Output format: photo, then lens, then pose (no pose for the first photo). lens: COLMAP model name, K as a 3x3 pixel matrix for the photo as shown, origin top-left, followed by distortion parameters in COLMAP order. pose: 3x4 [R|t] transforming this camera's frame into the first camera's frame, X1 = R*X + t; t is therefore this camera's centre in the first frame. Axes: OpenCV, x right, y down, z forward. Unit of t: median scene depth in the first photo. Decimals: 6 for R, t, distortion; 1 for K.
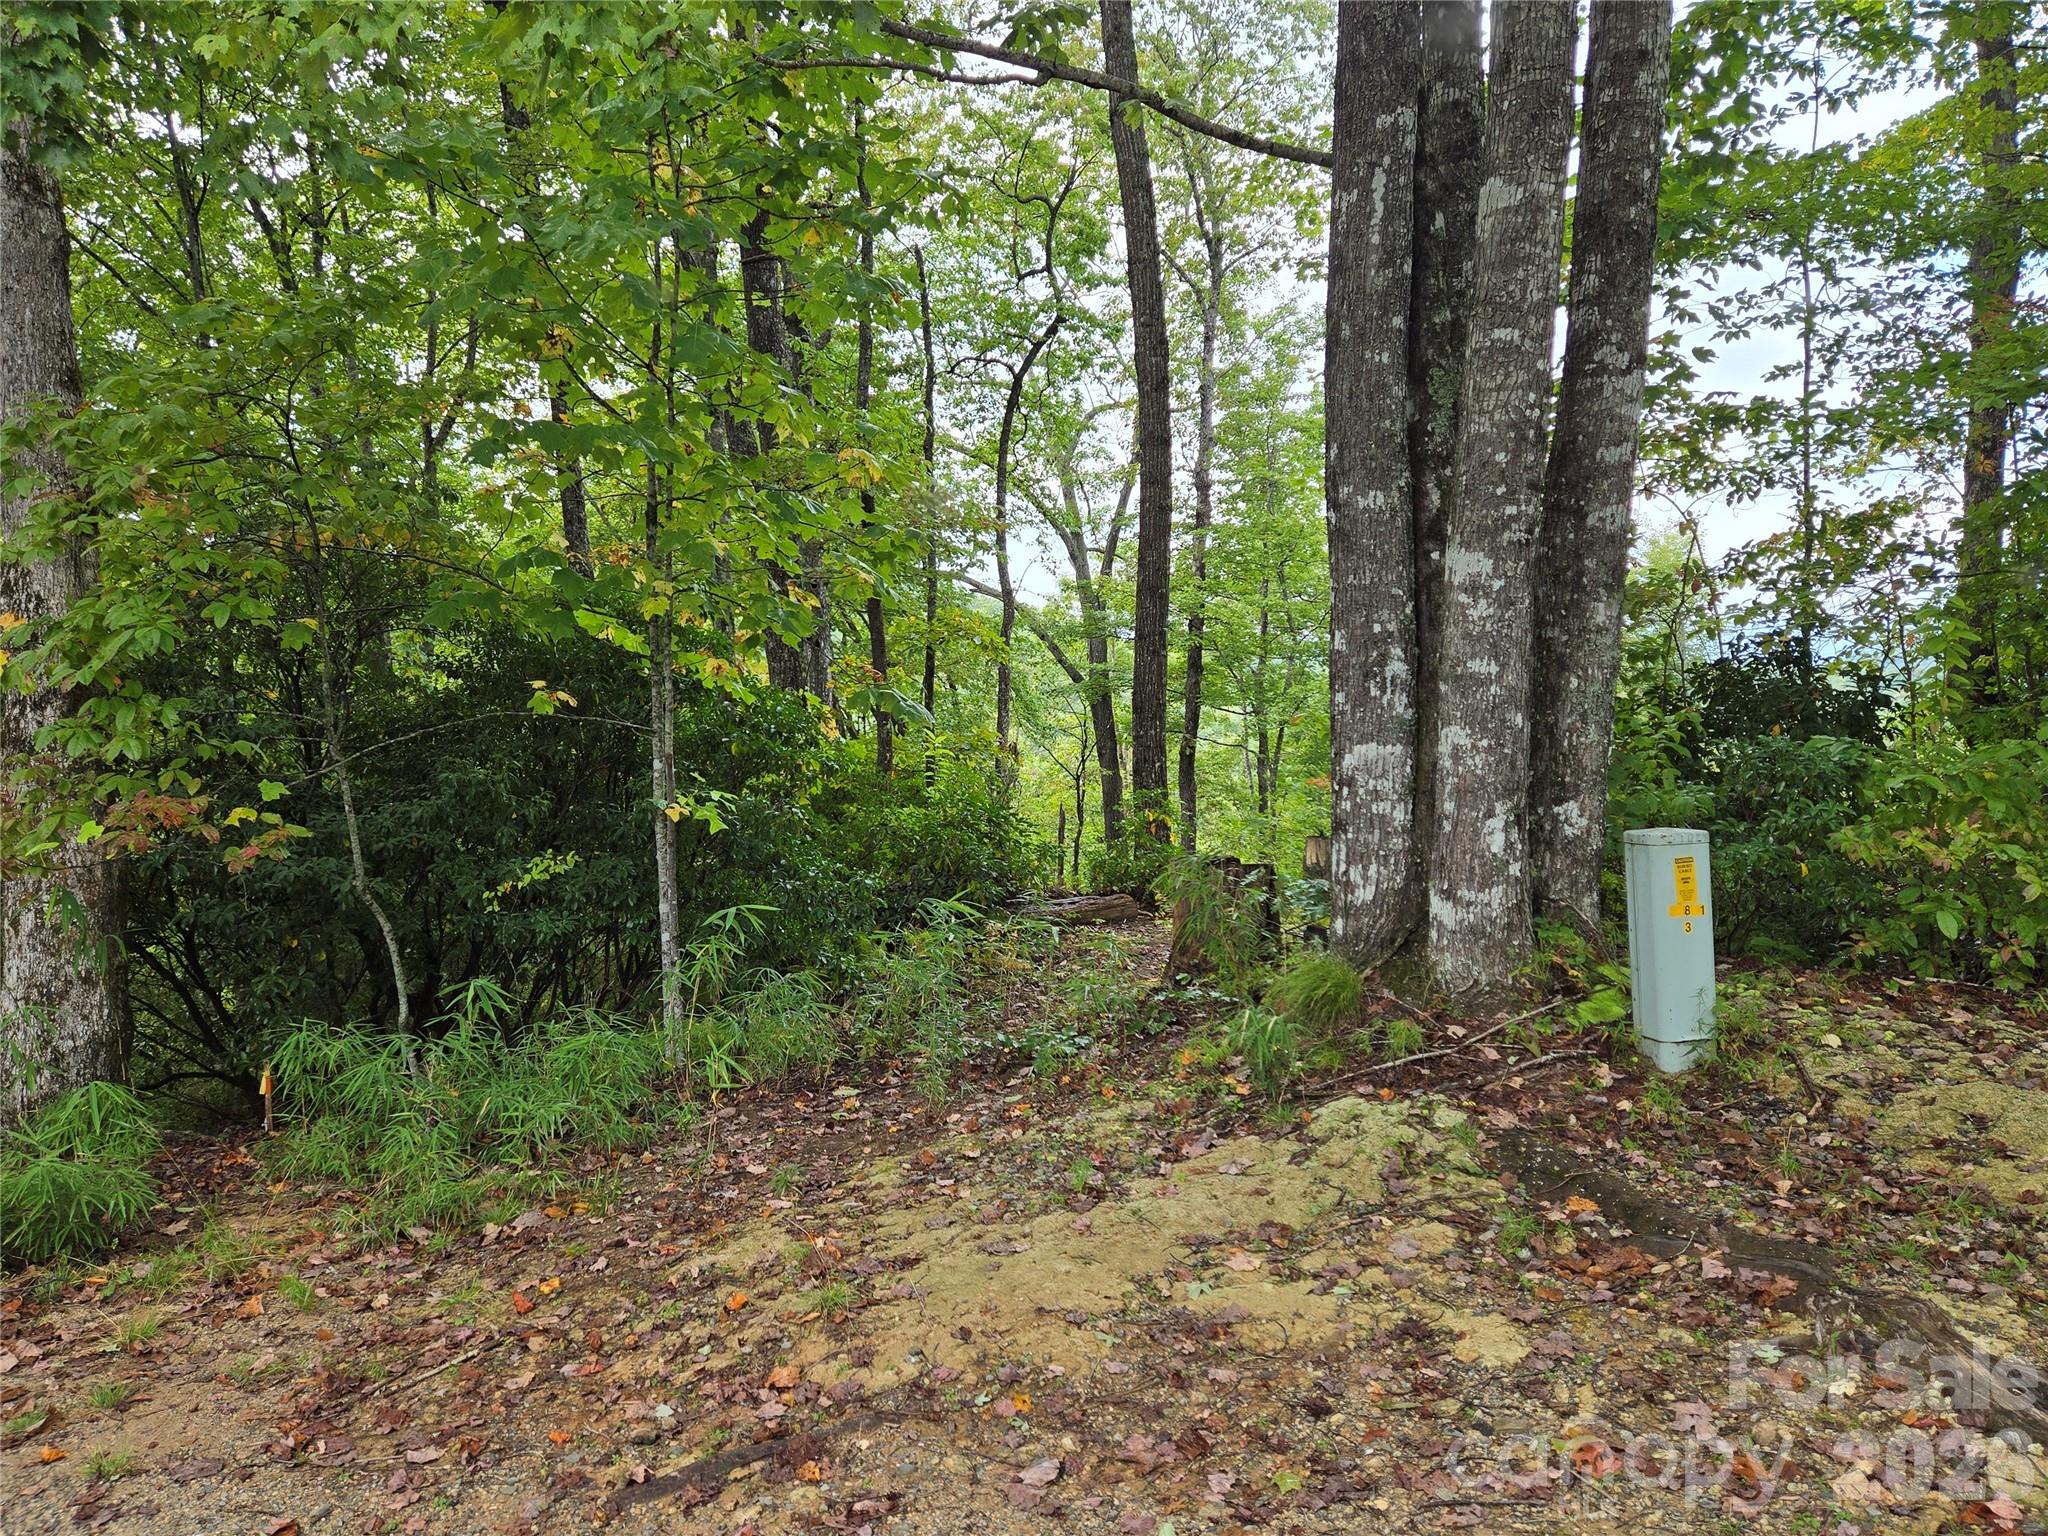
lens RADIAL K [[1373.9, 0, 1024.1], [0, 1373.9, 768.8], [0, 0, 1]] dist [-0.002265, -0.000620]
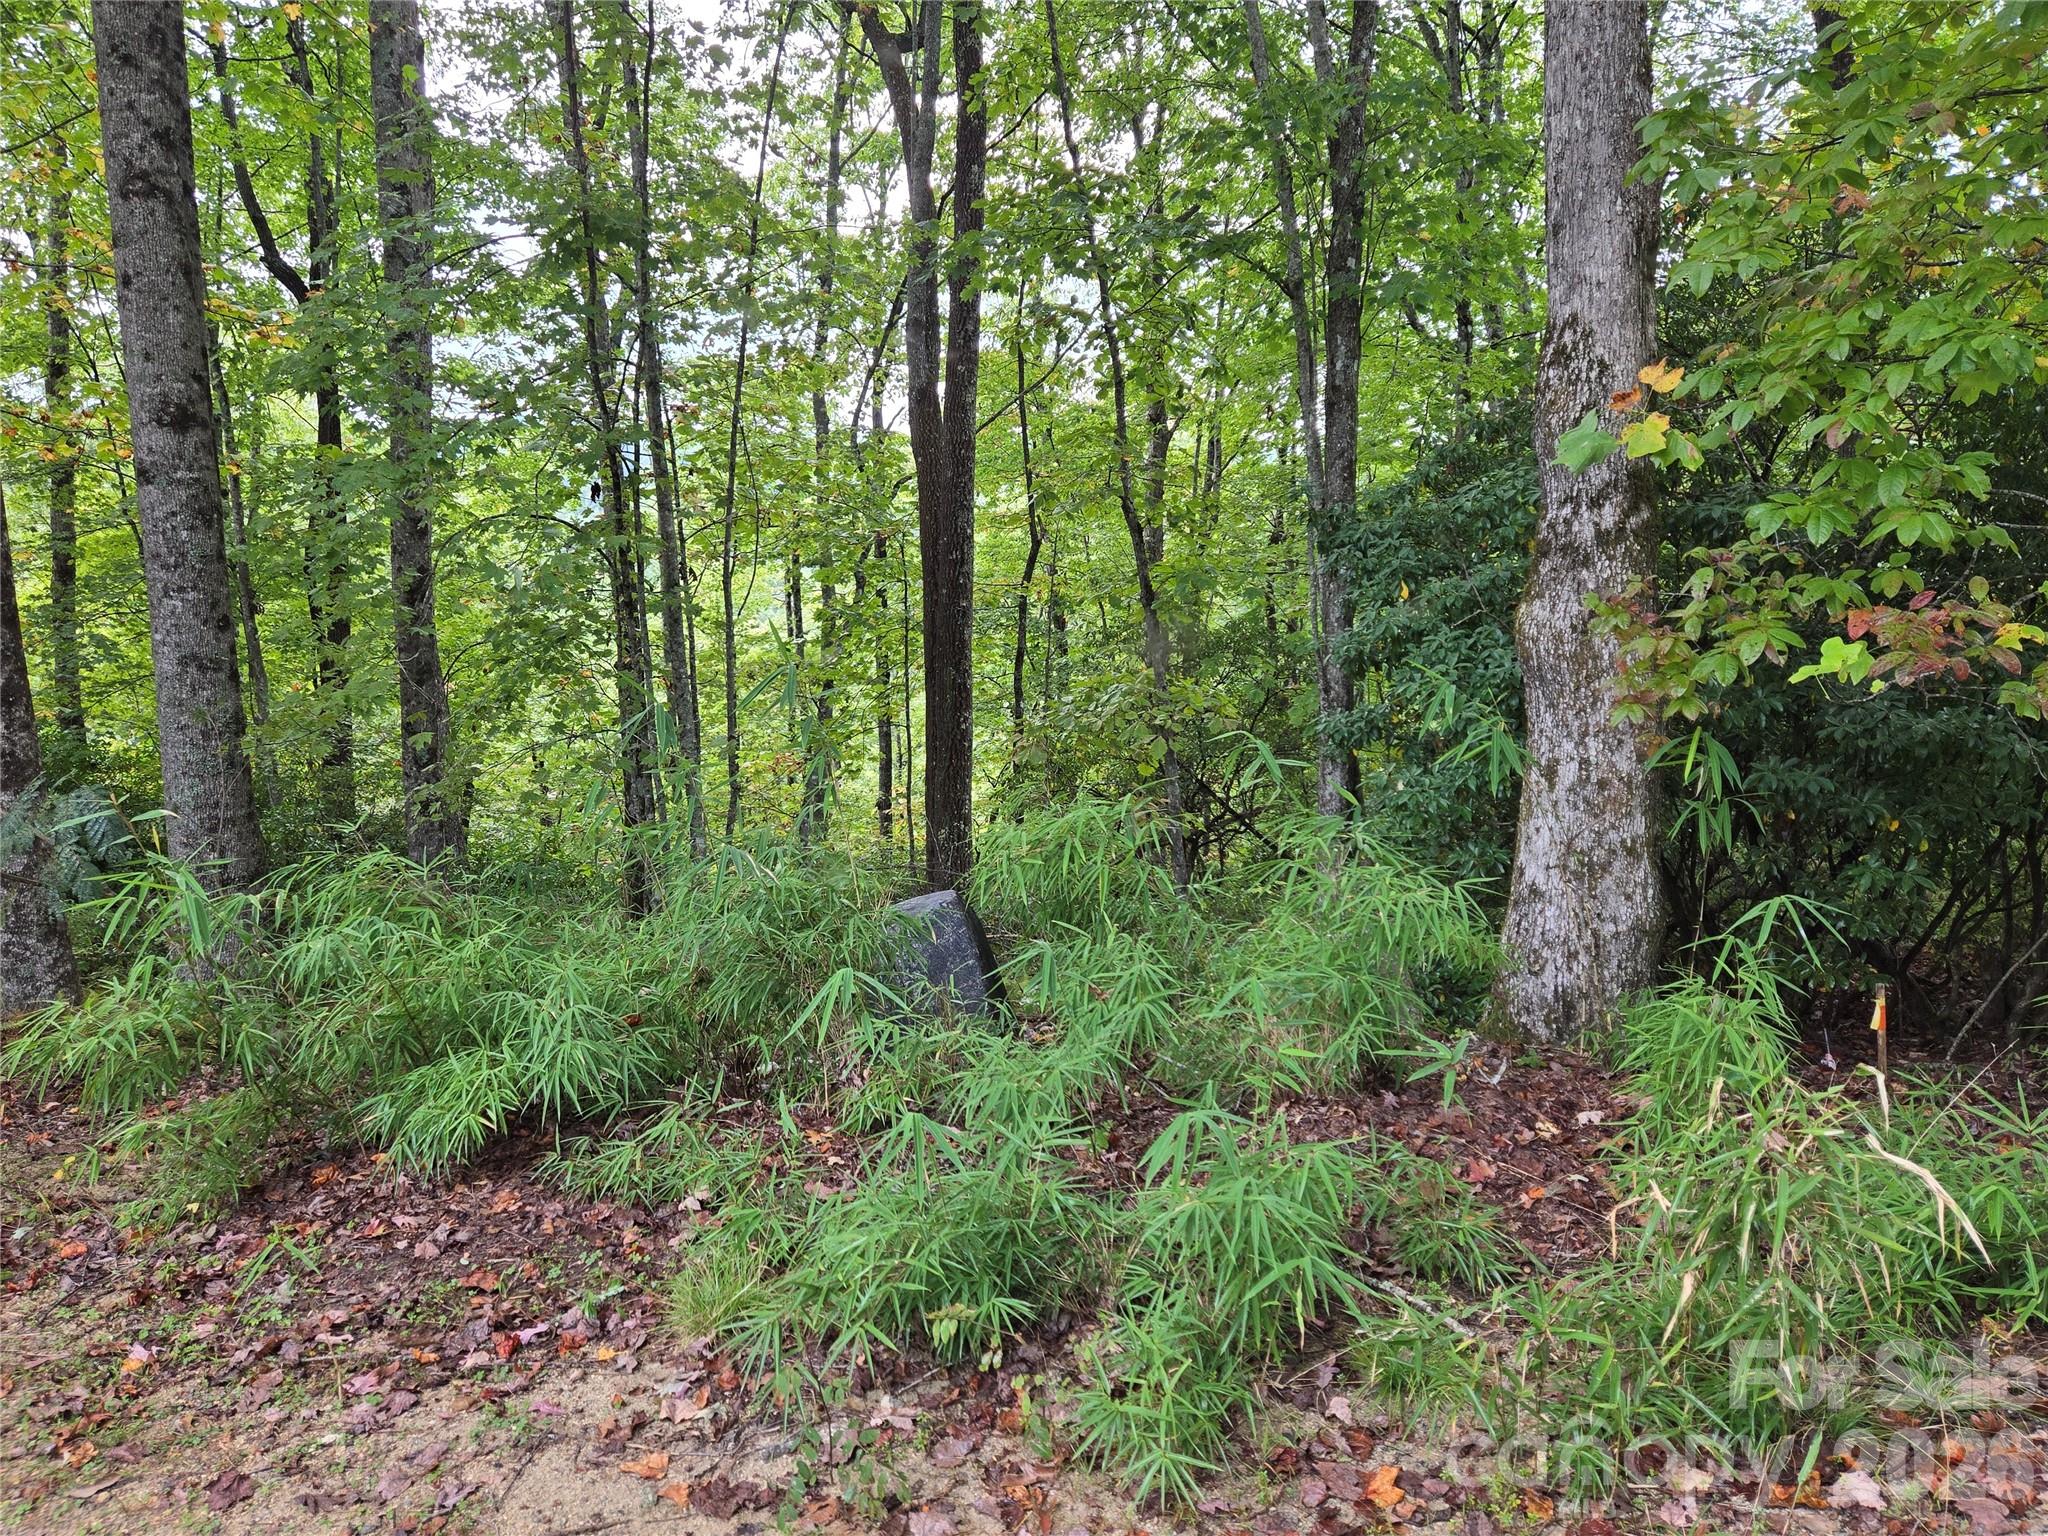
lens RADIAL K [[1373.9, 0, 1024.0], [0, 1373.9, 765.7], [0, 0, 1]] dist [-0.002265, -0.000620]
pose [[0.809572, 0.058223, -0.584126, -0.512538], [-0.010179, 0.996312, 0.085201, 0.041036], [0.586932, -0.063031, 0.807179, 0.156153]]
